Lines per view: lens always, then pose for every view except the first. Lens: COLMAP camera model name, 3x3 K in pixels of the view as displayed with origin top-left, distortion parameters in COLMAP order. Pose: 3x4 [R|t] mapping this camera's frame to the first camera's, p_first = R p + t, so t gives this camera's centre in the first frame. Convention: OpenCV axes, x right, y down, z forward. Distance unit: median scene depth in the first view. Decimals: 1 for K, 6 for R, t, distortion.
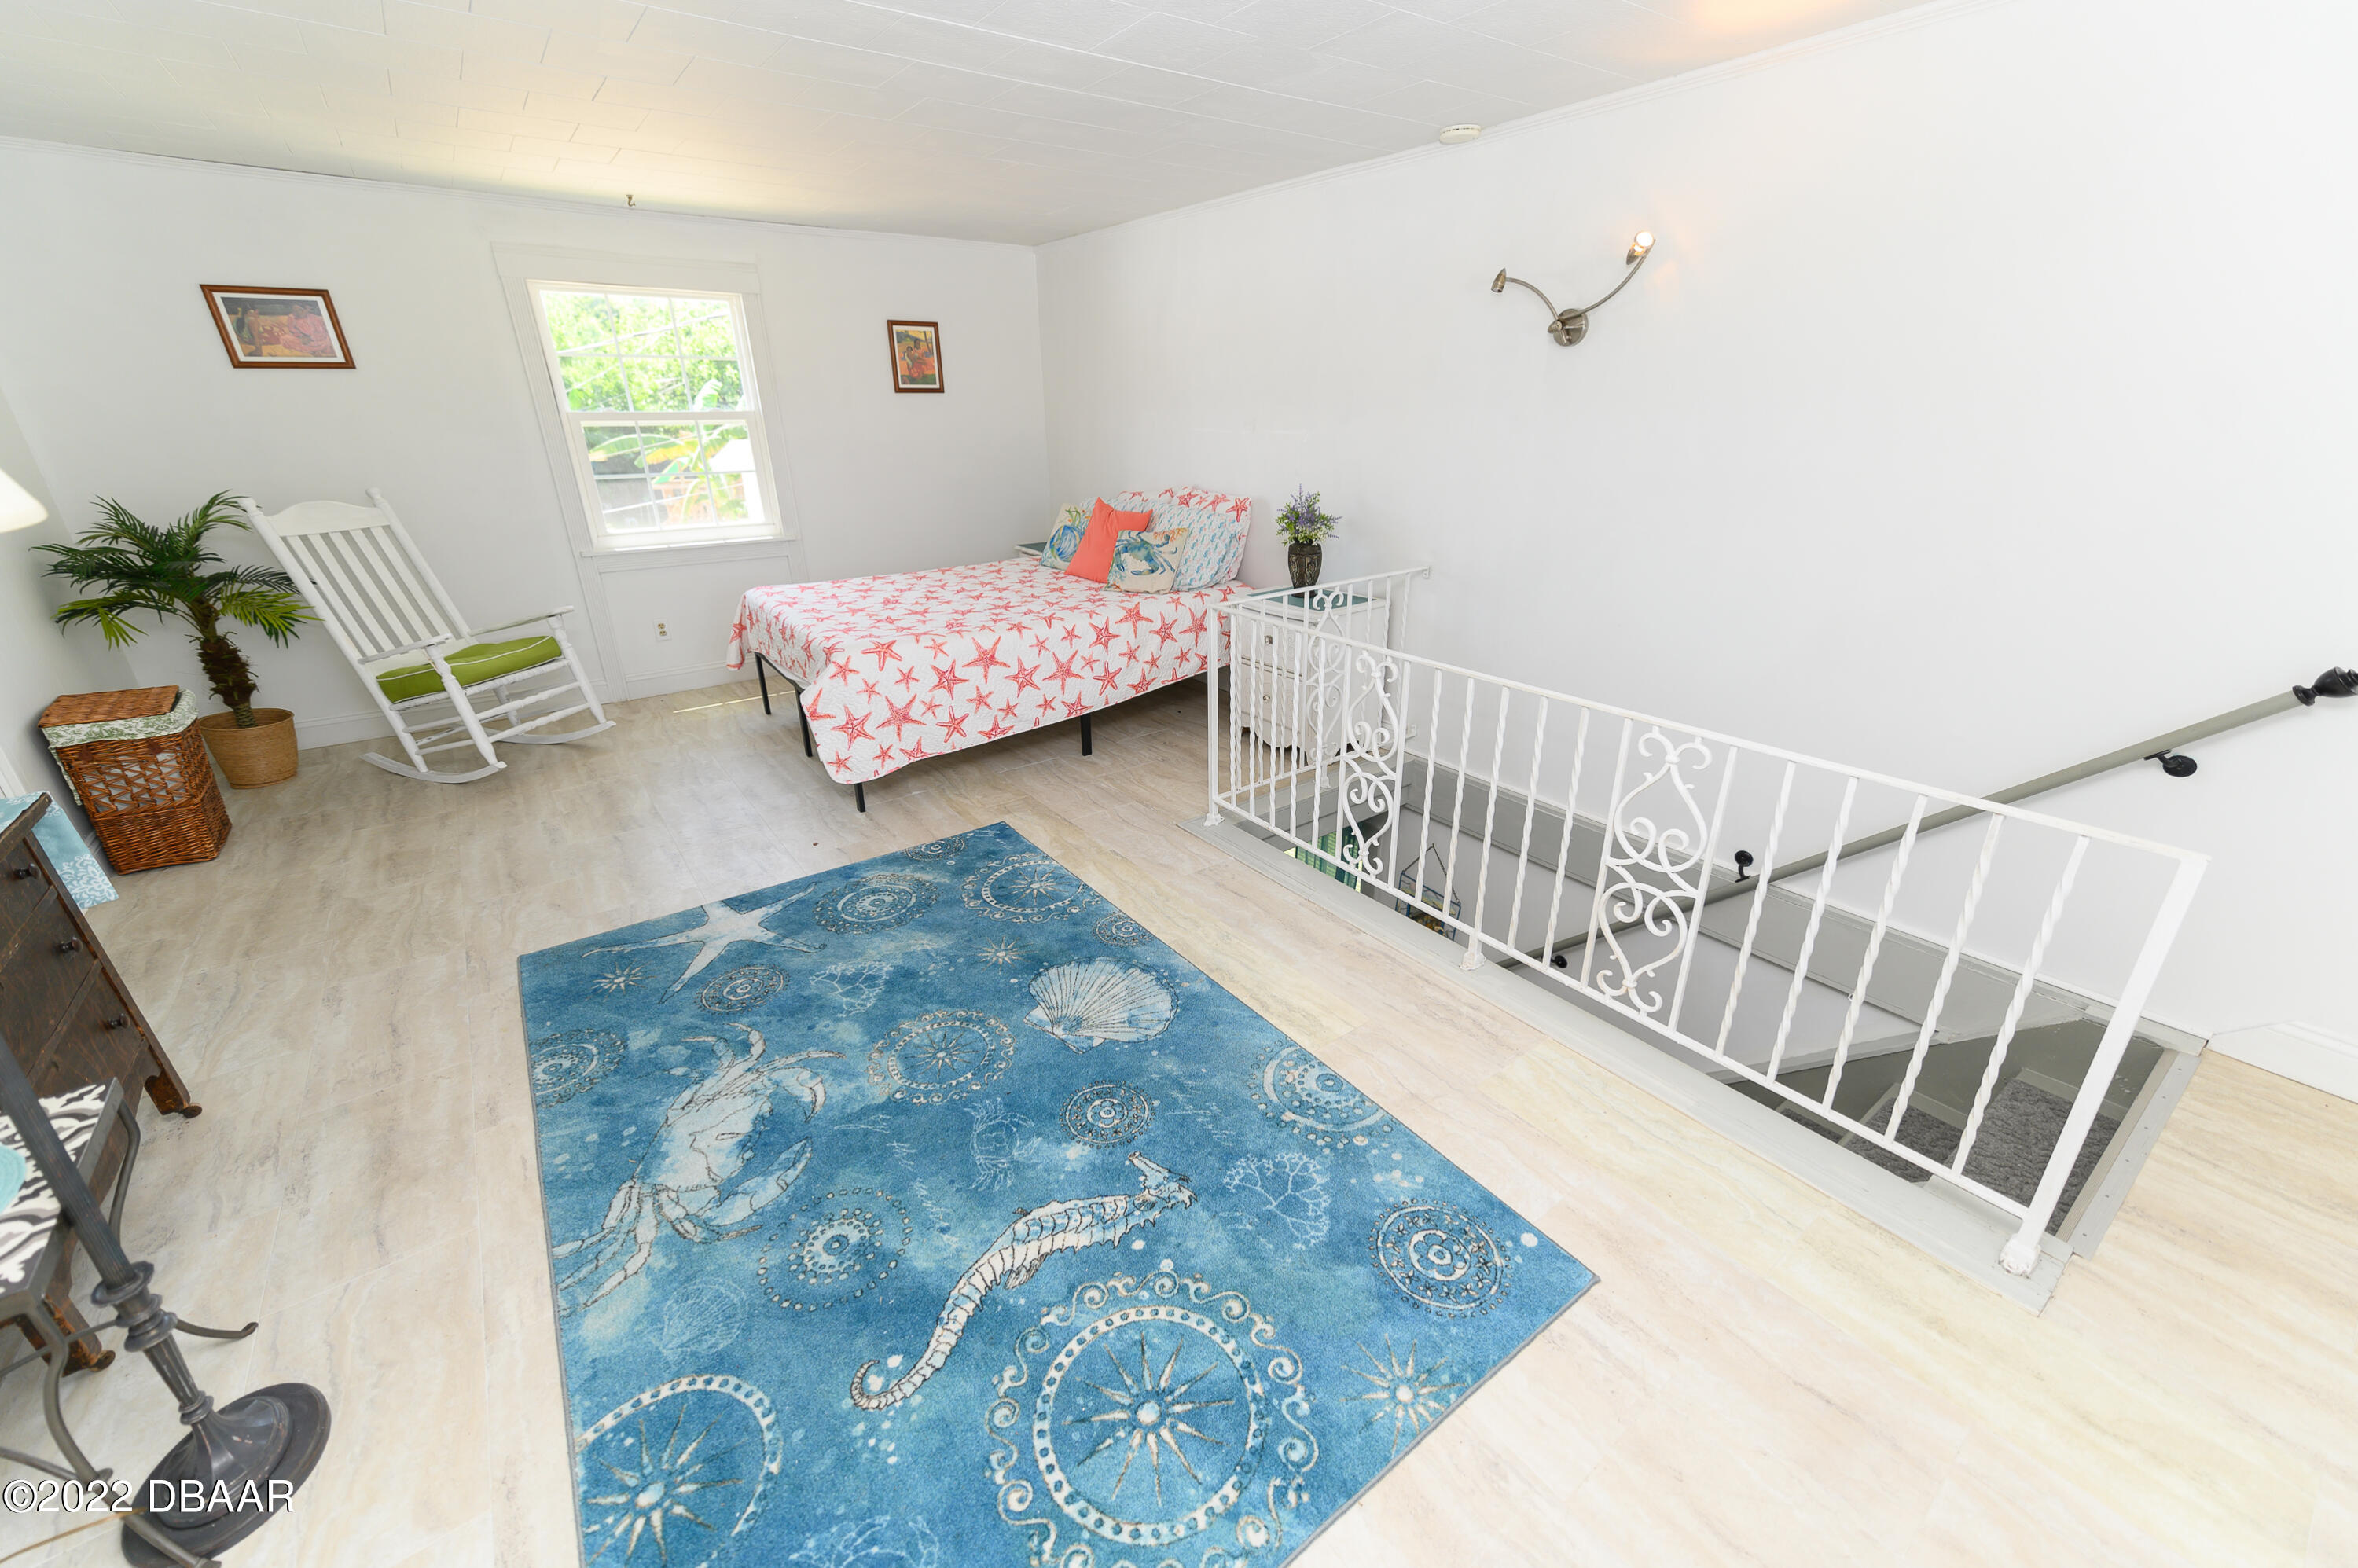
lens RADIAL K [[922.3, 0, 1181.4], [0, 922.3, 777.4], [0, 0, 1]] dist [0.023190, -0.000664]
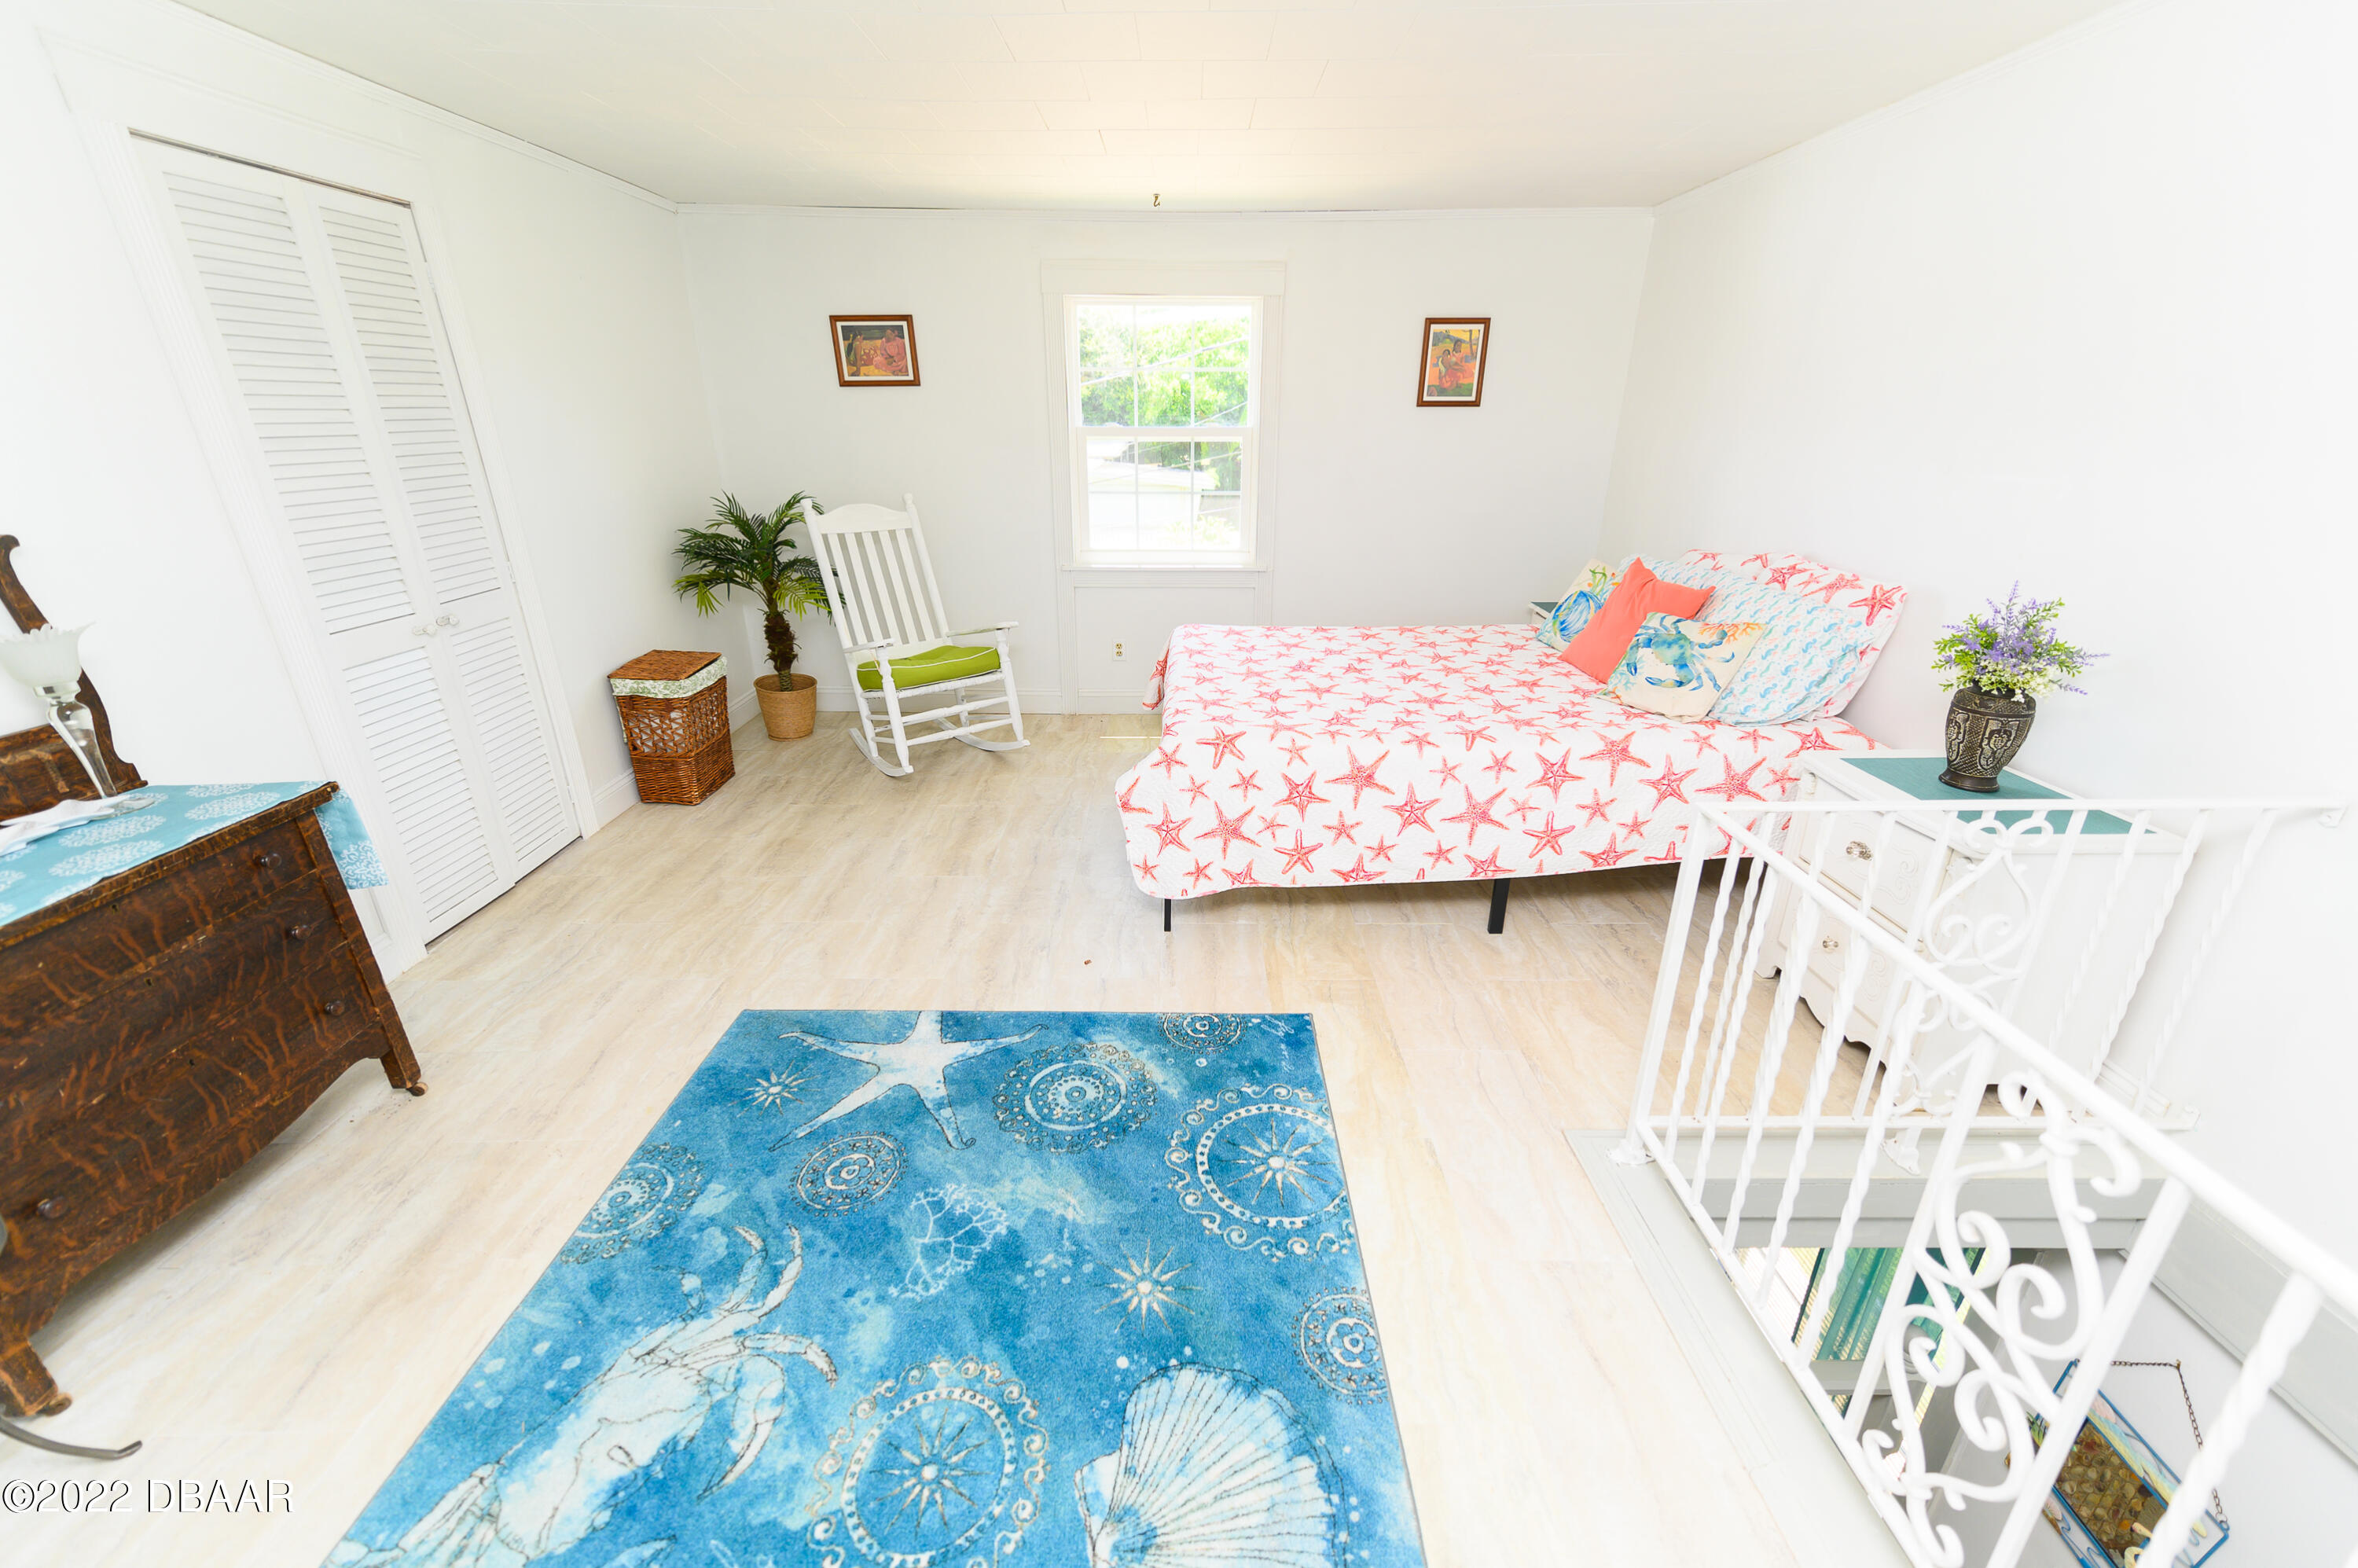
lens RADIAL K [[922.3, 0, 1181.4], [0, 922.3, 777.4], [0, 0, 1]] dist [0.023190, -0.000664]
pose [[0.805304, 0.228293, -0.547145, 0.066441], [-0.234257, 0.970317, 0.060072, -0.135554], [0.544618, 0.079797, 0.834879, 0.319485]]
